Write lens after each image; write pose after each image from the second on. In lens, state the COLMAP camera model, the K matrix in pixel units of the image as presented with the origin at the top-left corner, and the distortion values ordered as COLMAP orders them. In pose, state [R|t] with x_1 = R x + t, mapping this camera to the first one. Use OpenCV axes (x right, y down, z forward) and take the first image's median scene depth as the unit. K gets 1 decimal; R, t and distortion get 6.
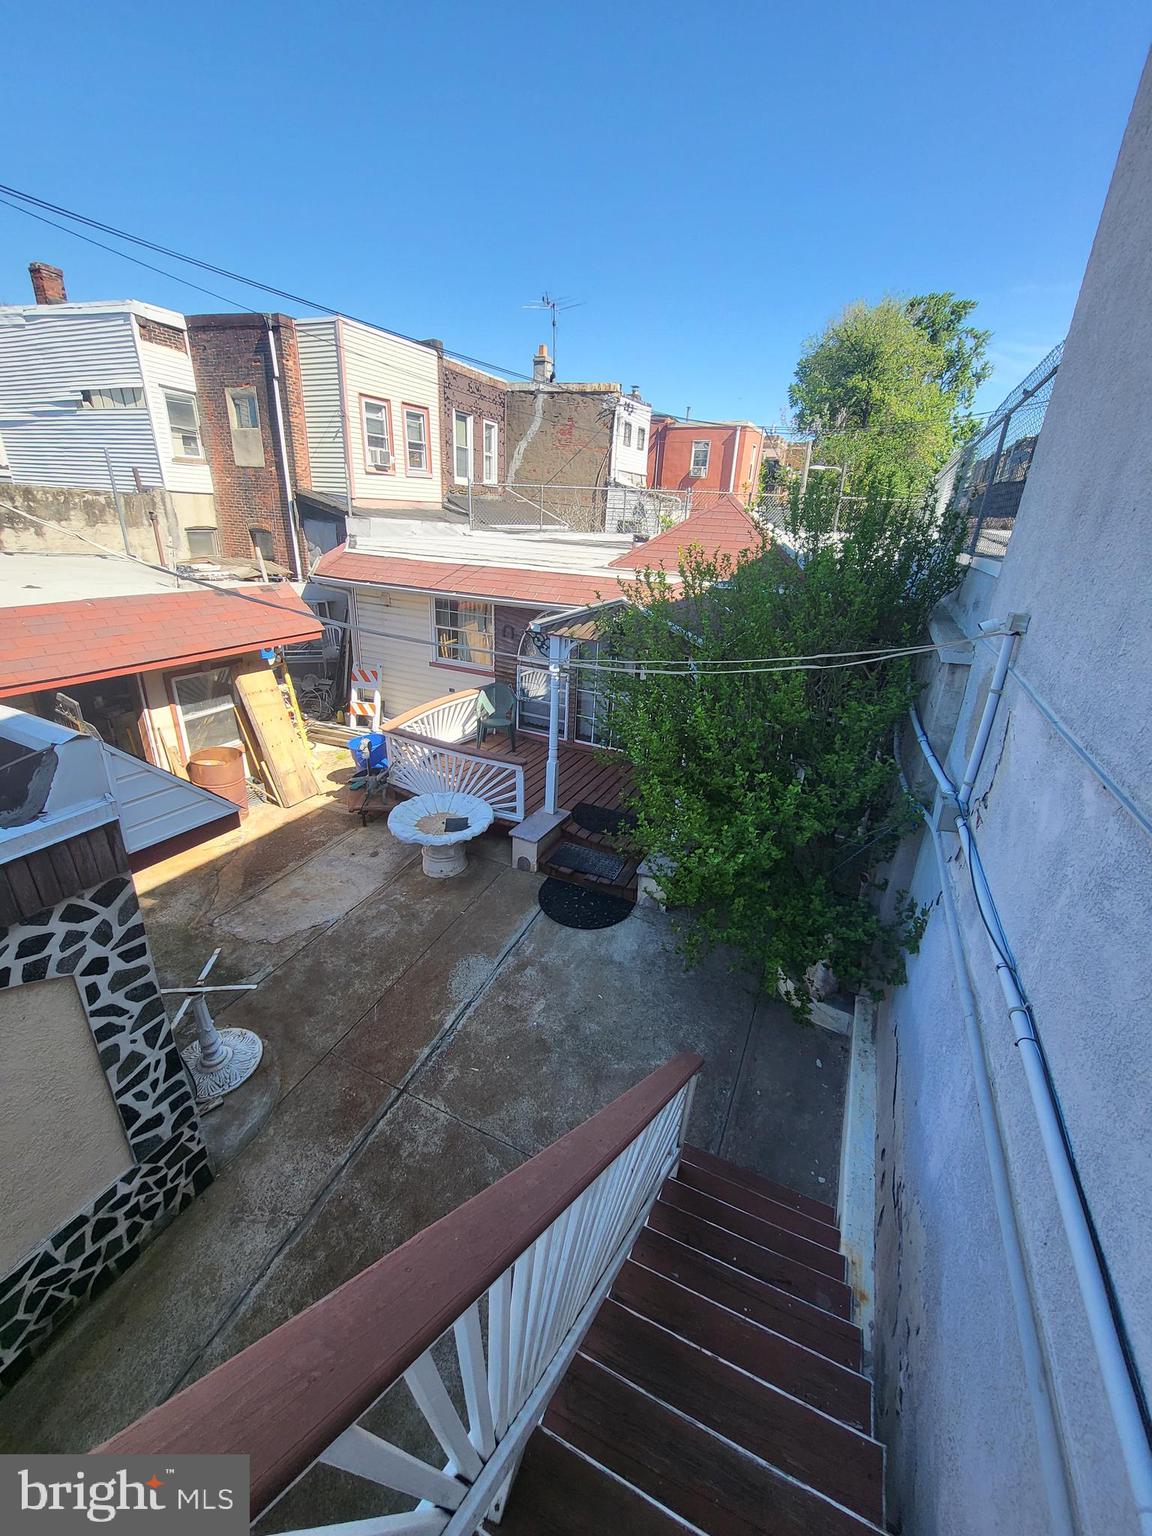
lens RADIAL K [[611.6, 0, 576.3], [0, 611.6, 767.6], [0, 0, 1]] dist [0.003701, -0.000327]
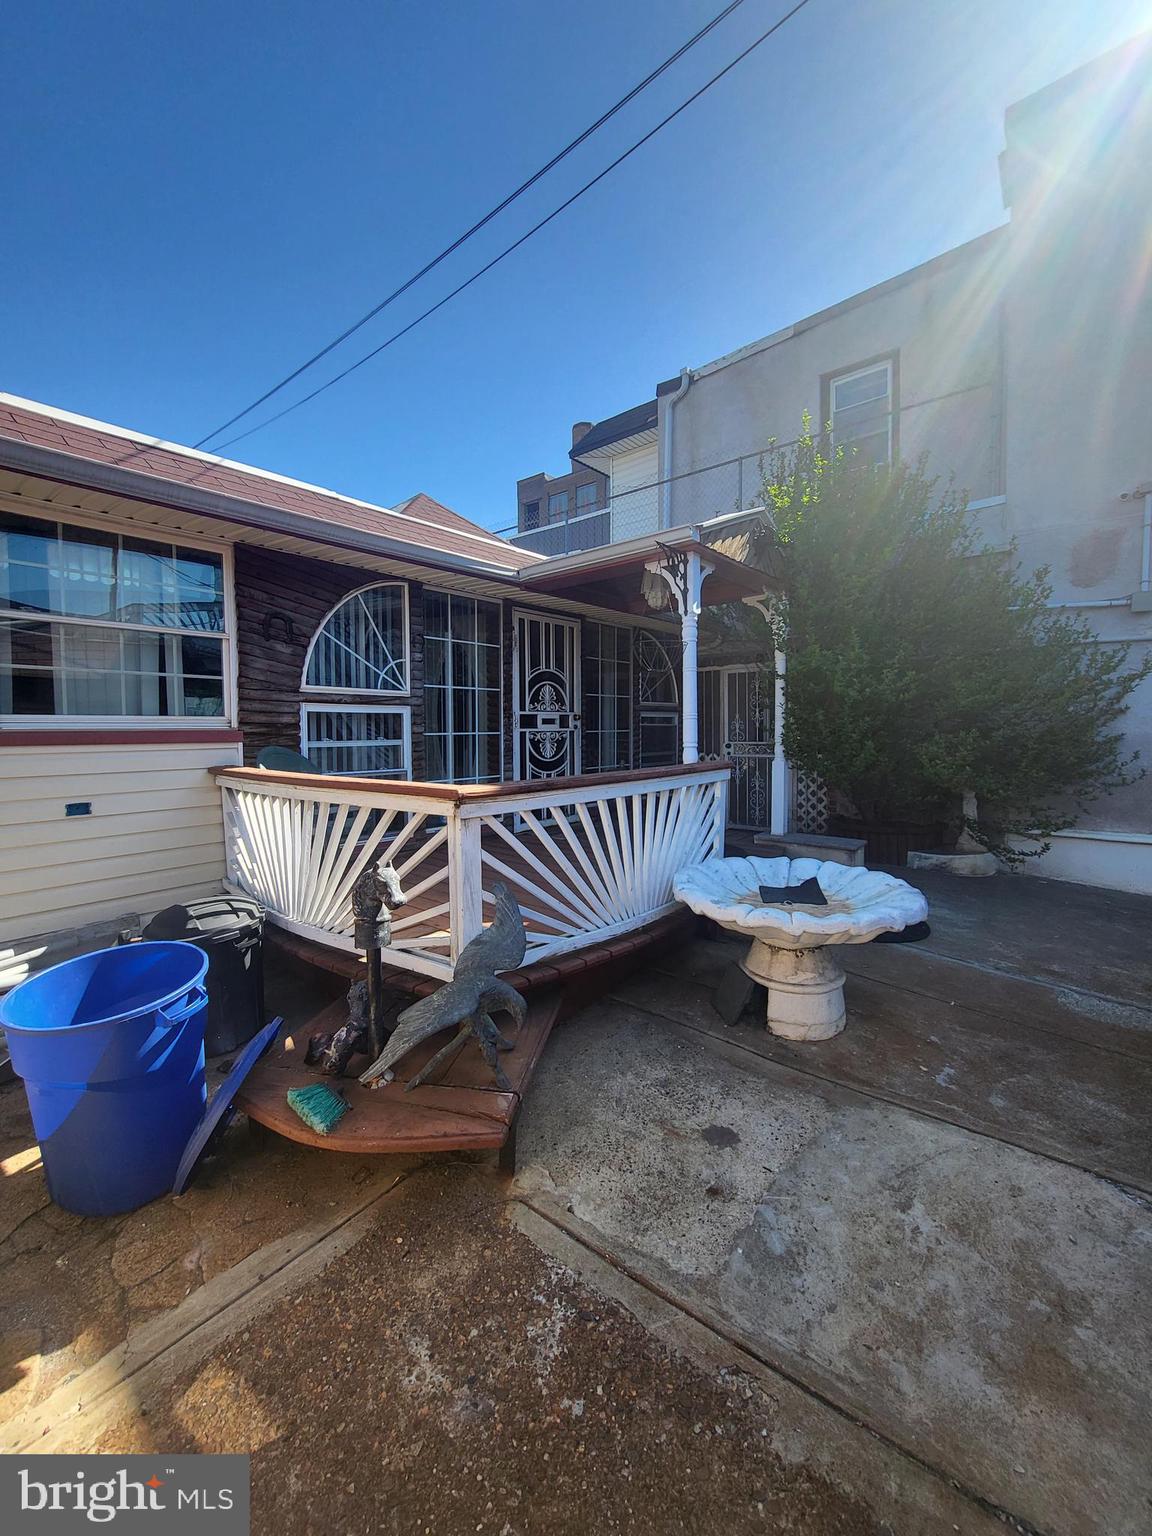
lens RADIAL K [[611.6, 0, 585.6], [0, 611.6, 772.9], [0, 0, 1]] dist [0.003701, -0.000327]
pose [[0.234962, -0.126055, 0.963796, -0.434218], [0.388629, 0.921035, 0.025719, -0.044062], [-0.890932, 0.368516, 0.265397, 0.633651]]
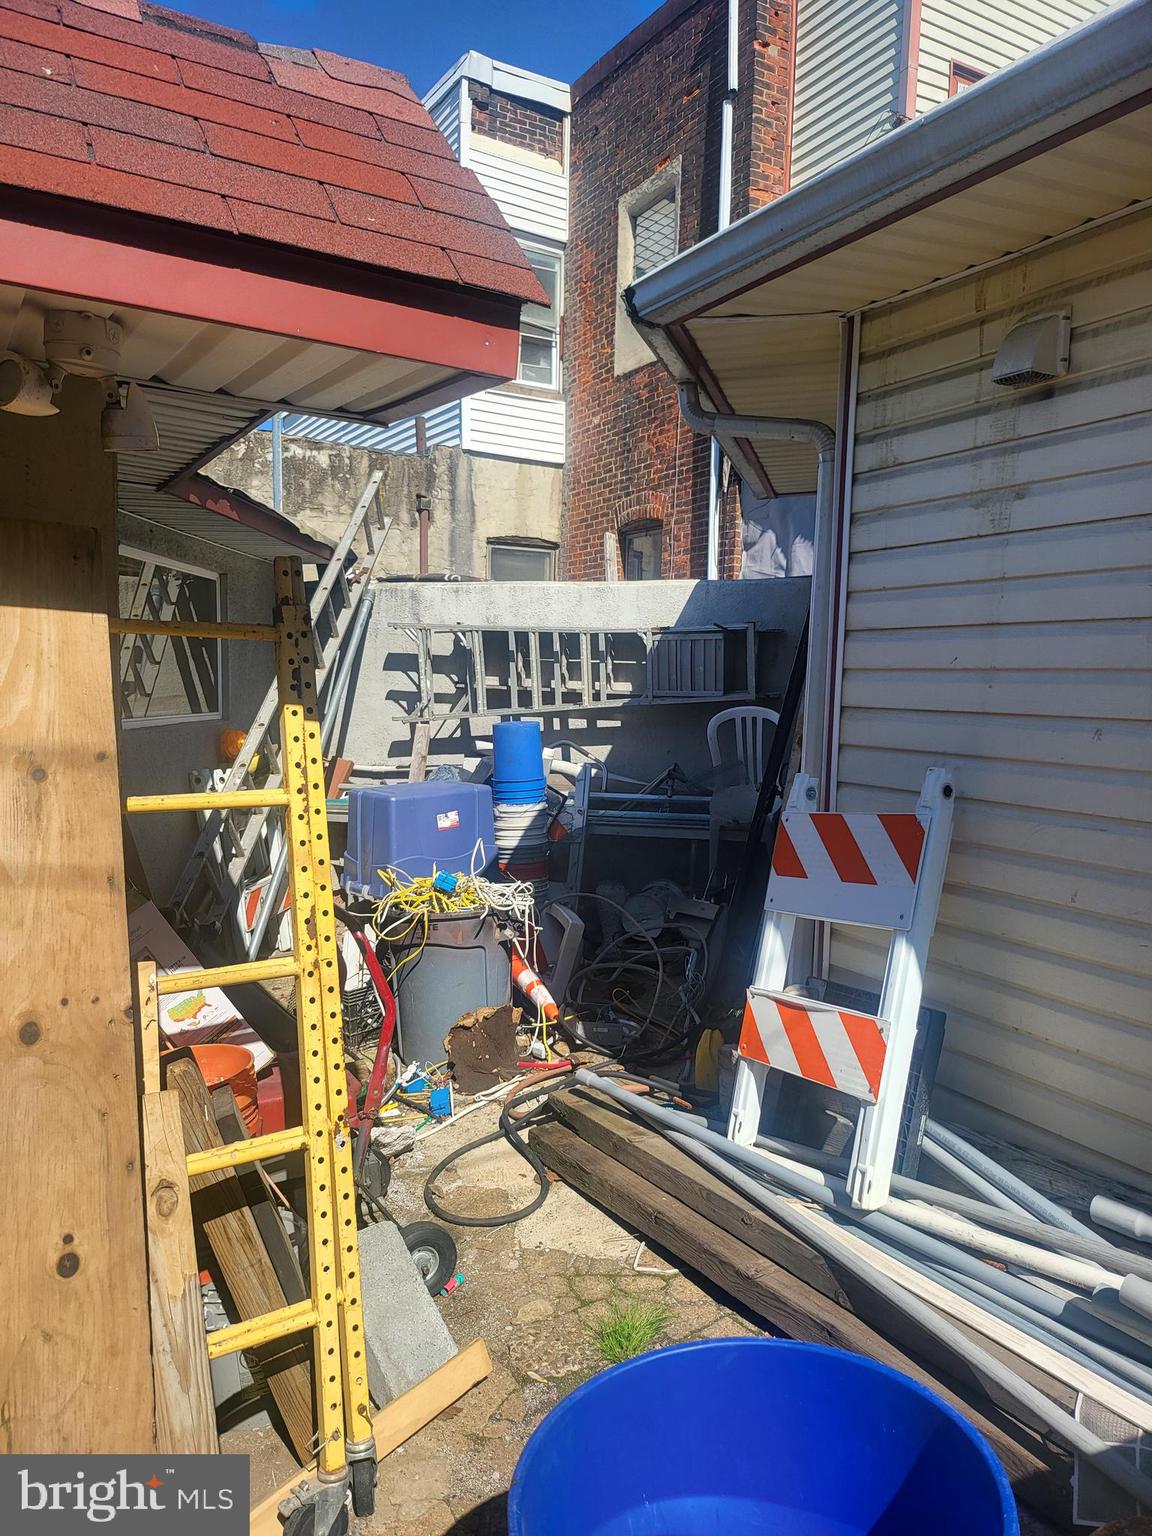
lens RADIAL K [[1094.7, 0, 576.8], [0, 1094.7, 763.9], [0, 0, 1]] dist [0.046285, -0.024598]
pose [[0.829668, 0.016213, -0.558022, -0.239190], [-0.201547, 0.940860, -0.272324, -0.074123], [0.520606, 0.338406, 0.783869, 0.718909]]
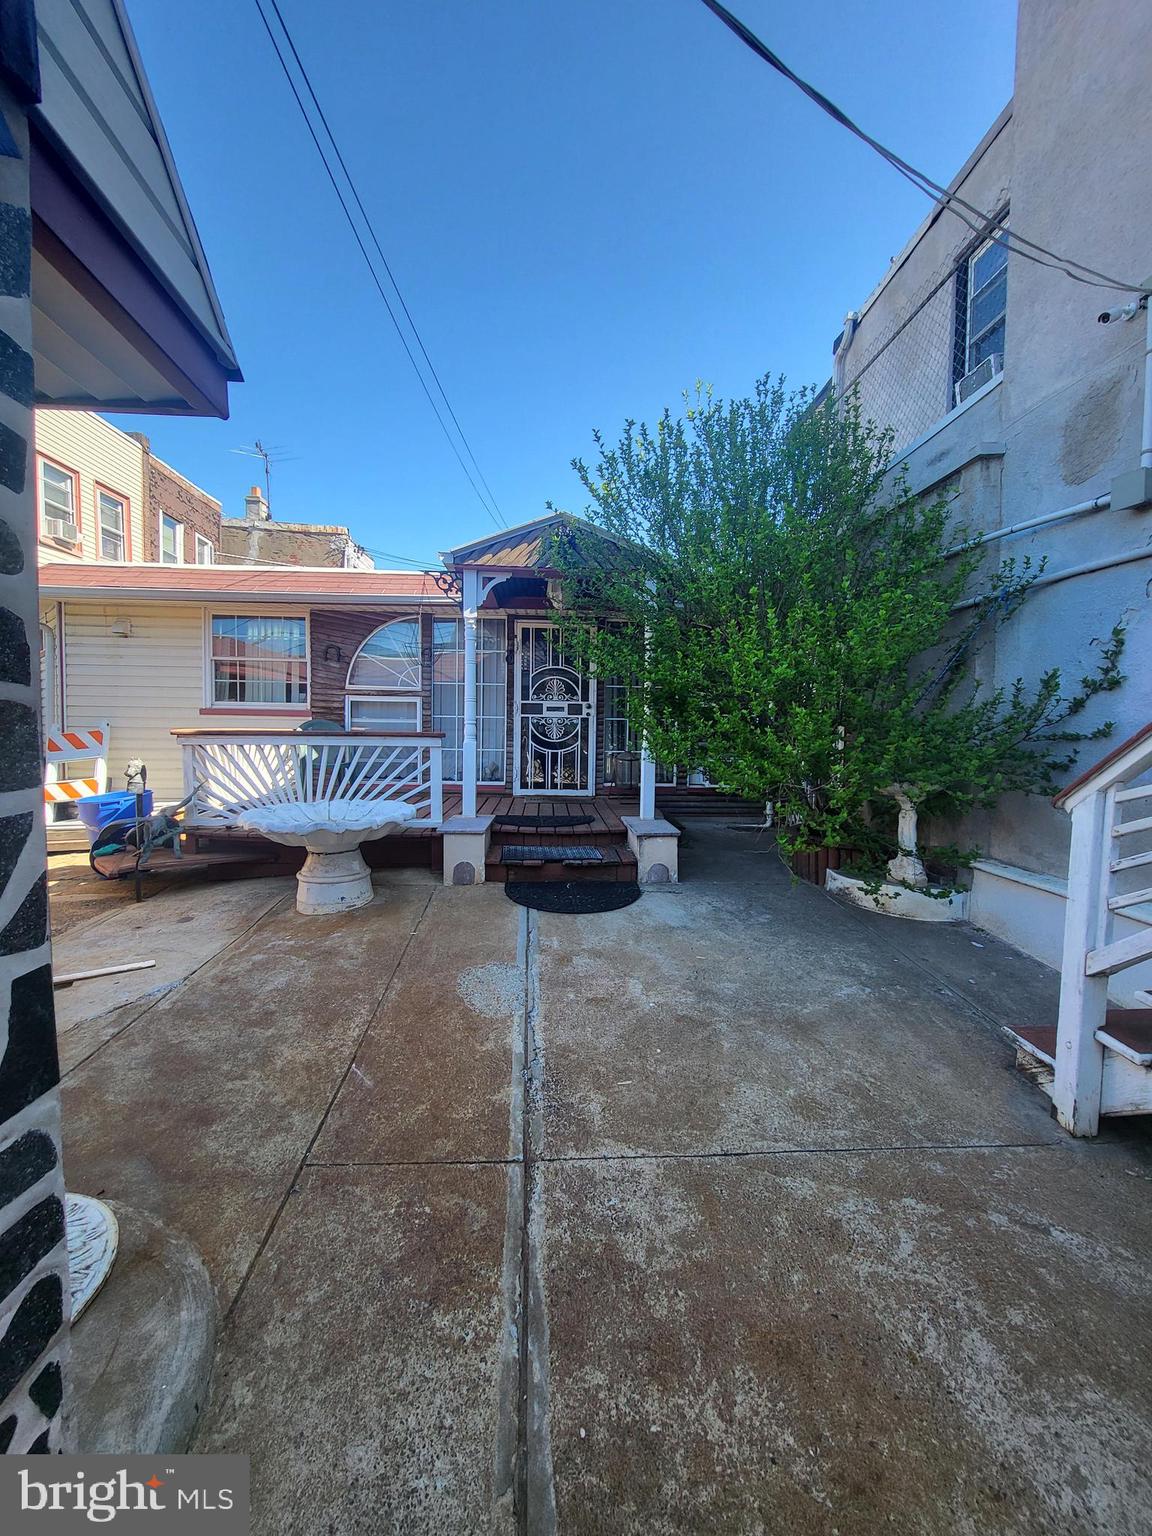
lens RADIAL K [[611.6, 0, 586.7], [0, 611.6, 756.1], [0, 0, 1]] dist [0.003701, -0.000327]
pose [[0.870568, -0.058727, 0.488531, -0.190968], [0.215012, 0.938448, -0.270341, 0.162266], [-0.442585, 0.340390, 0.829610, 0.216576]]
